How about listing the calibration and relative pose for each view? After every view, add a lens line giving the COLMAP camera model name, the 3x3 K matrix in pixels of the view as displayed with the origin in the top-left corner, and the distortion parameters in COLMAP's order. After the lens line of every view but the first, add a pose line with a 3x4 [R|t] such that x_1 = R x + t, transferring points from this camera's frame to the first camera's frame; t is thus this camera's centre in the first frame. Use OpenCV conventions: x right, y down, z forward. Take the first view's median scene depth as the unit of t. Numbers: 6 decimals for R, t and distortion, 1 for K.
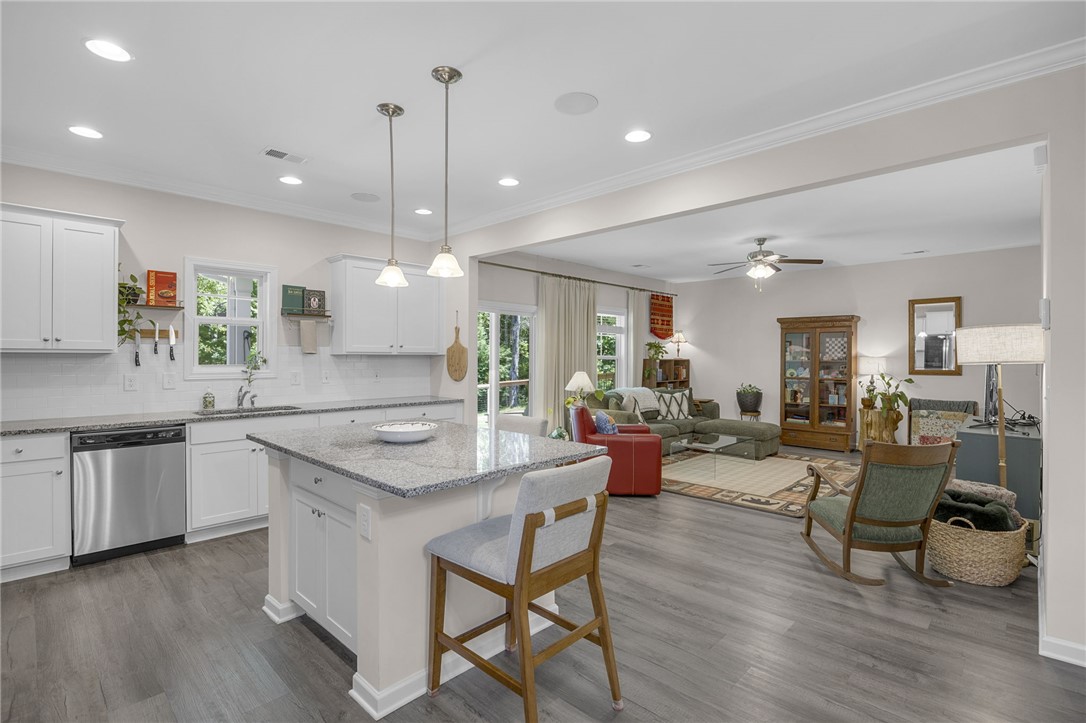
lens RADIAL K [[508.2, 0, 543.0], [0, 508.2, 361.5], [0, 0, 1]] dist [-0.020099, 0.000674]
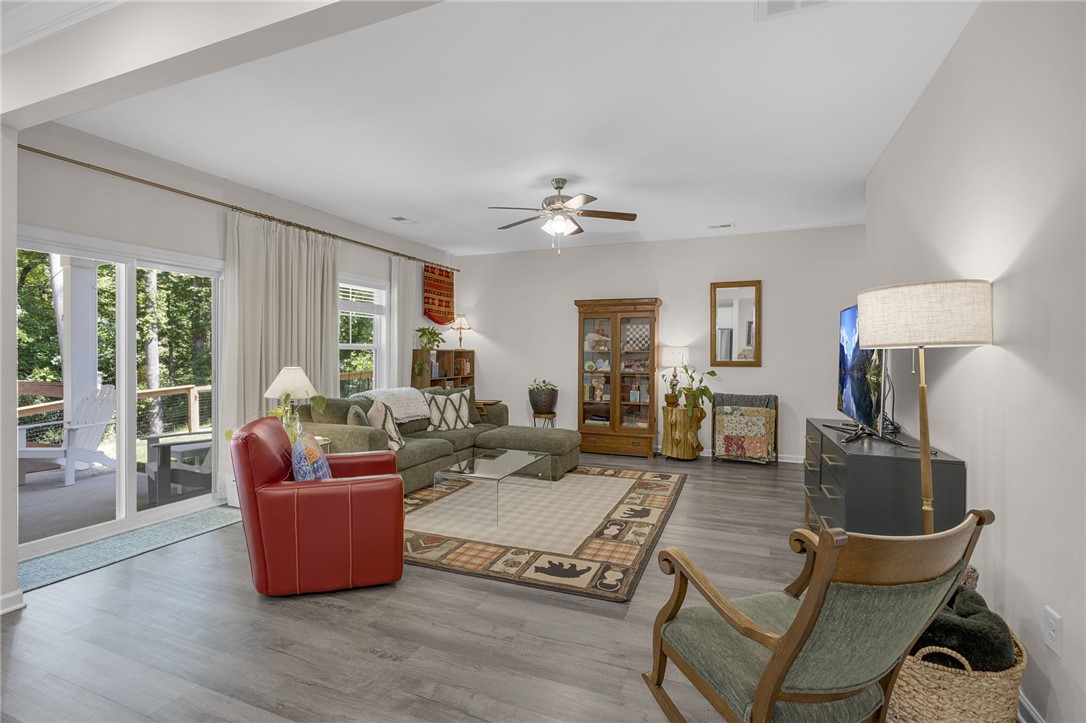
lens RADIAL K [[508.2, 0, 543.0], [0, 508.2, 361.5], [0, 0, 1]] dist [-0.020099, 0.000674]
pose [[0.924980, -0.005865, 0.379970, 0.104403], [0.001981, 0.999942, 0.010611, 0.006597], [-0.380010, -0.009062, 0.924938, 0.264965]]
